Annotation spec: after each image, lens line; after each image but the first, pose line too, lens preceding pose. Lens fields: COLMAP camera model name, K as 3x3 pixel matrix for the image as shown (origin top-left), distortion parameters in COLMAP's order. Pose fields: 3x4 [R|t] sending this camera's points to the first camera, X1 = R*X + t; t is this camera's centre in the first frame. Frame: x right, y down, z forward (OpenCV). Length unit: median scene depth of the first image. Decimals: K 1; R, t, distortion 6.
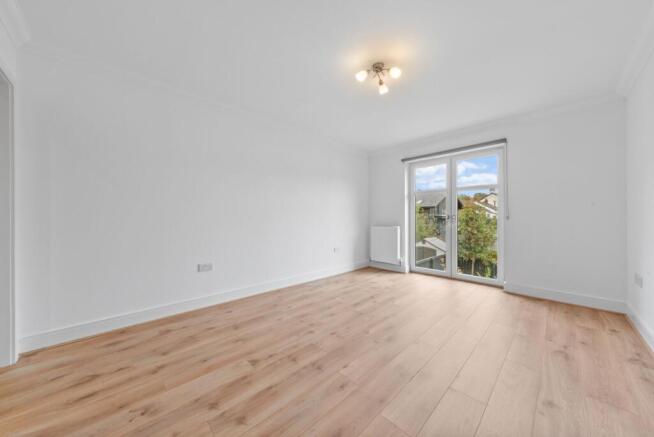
lens RADIAL K [[224.6, 0, 327.1], [0, 224.6, 218.0], [0, 0, 1]] dist [-0.003048, -0.000236]
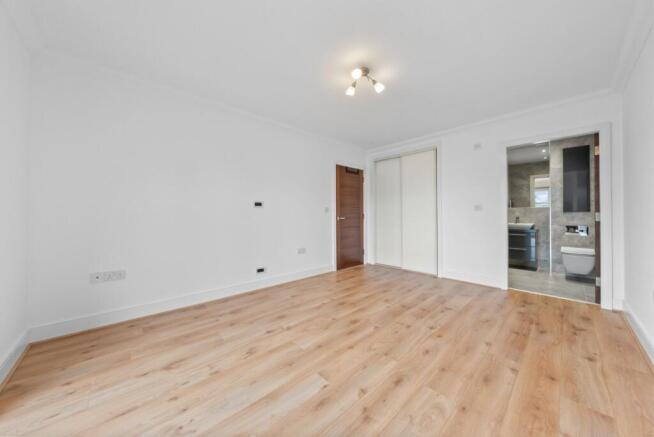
lens RADIAL K [[224.6, 0, 327.4], [0, 224.6, 216.4], [0, 0, 1]] dist [-0.003048, -0.000236]
pose [[-0.999940, -0.001051, 0.010920, 0.383523], [-0.001006, 0.999991, 0.004160, 0.004137], [-0.010924, 0.004149, -0.999932, 2.001244]]
